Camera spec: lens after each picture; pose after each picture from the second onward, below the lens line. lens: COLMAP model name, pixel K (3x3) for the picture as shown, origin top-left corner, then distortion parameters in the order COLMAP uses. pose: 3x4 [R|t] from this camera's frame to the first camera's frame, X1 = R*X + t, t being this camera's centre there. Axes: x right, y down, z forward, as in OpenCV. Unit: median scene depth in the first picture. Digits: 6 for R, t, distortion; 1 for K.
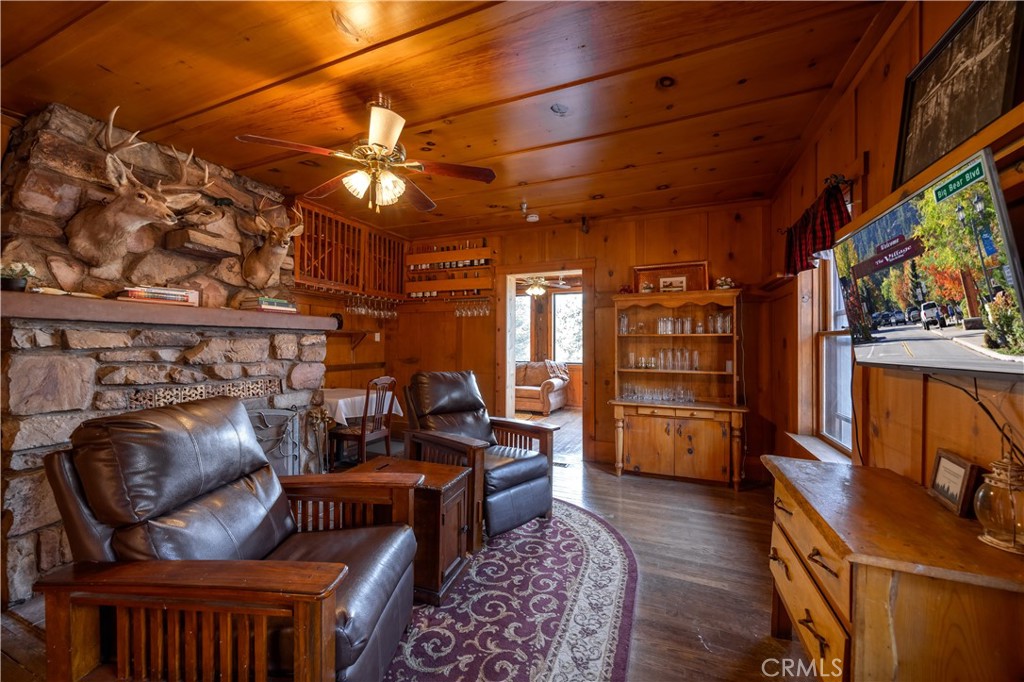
lens RADIAL K [[373.2, 0, 490.1], [0, 373.2, 344.1], [0, 0, 1]] dist [-0.000067, -0.000070]
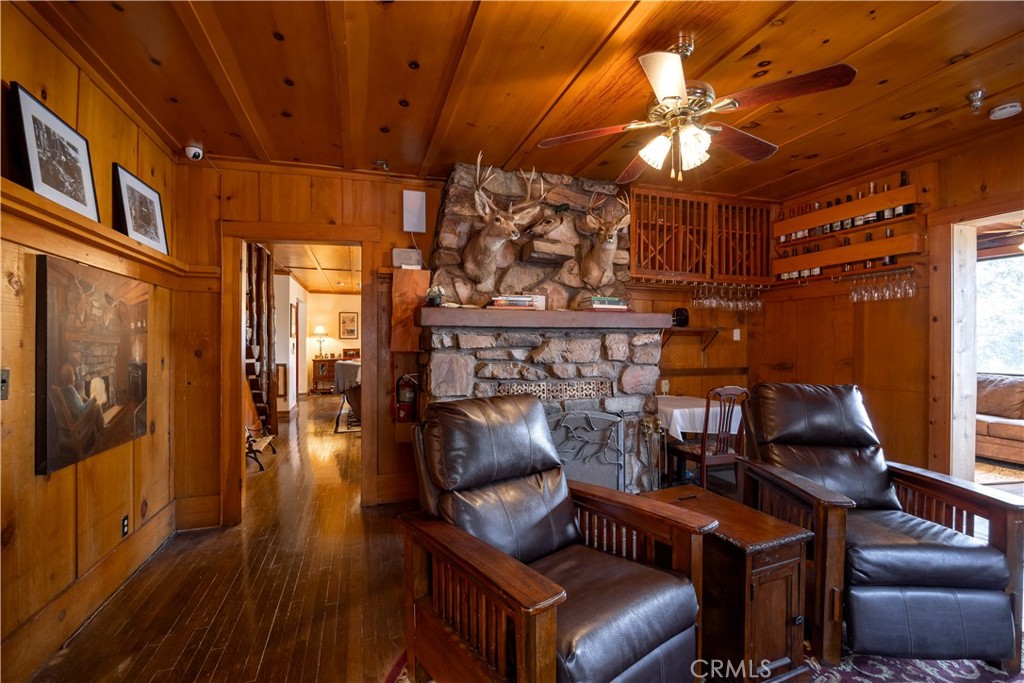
lens RADIAL K [[439.5, 0, 509.5], [0, 439.5, 346.0], [0, 0, 1]] dist [-0.008519, -0.000463]
pose [[0.693539, -0.000119, -0.720419, 0.085591], [0.003246, 0.999990, 0.002959, -0.000092], [0.720412, -0.004391, 0.693533, 0.053954]]
